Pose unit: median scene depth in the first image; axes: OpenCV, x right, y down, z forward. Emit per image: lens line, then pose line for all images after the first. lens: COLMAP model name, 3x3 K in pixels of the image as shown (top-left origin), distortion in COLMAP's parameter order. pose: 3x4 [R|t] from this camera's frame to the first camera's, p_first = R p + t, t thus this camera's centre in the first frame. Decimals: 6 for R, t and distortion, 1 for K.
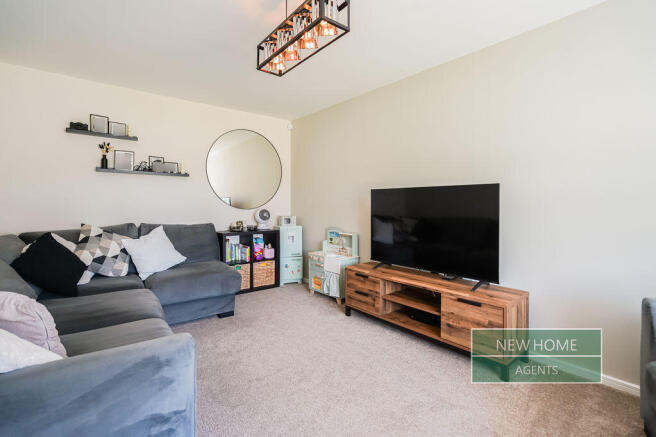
lens RADIAL K [[310.0, 0, 328.8], [0, 310.0, 205.5], [0, 0, 1]] dist [-0.000717, -0.000062]
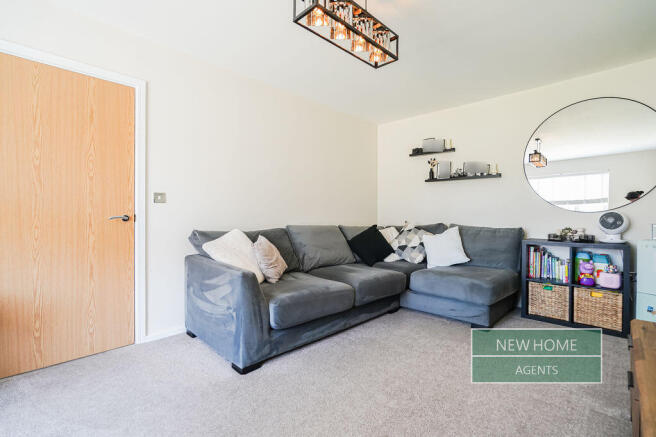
lens RADIAL K [[303.0, 0, 328.0], [0, 303.0, 218.5], [0, 0, 1]] dist [-0.002054, -0.000181]
pose [[0.109396, 0.013211, -0.993910, 0.463786], [-0.003450, 0.999911, 0.012911, 0.025900], [0.993992, 0.002017, 0.109432, 0.443943]]
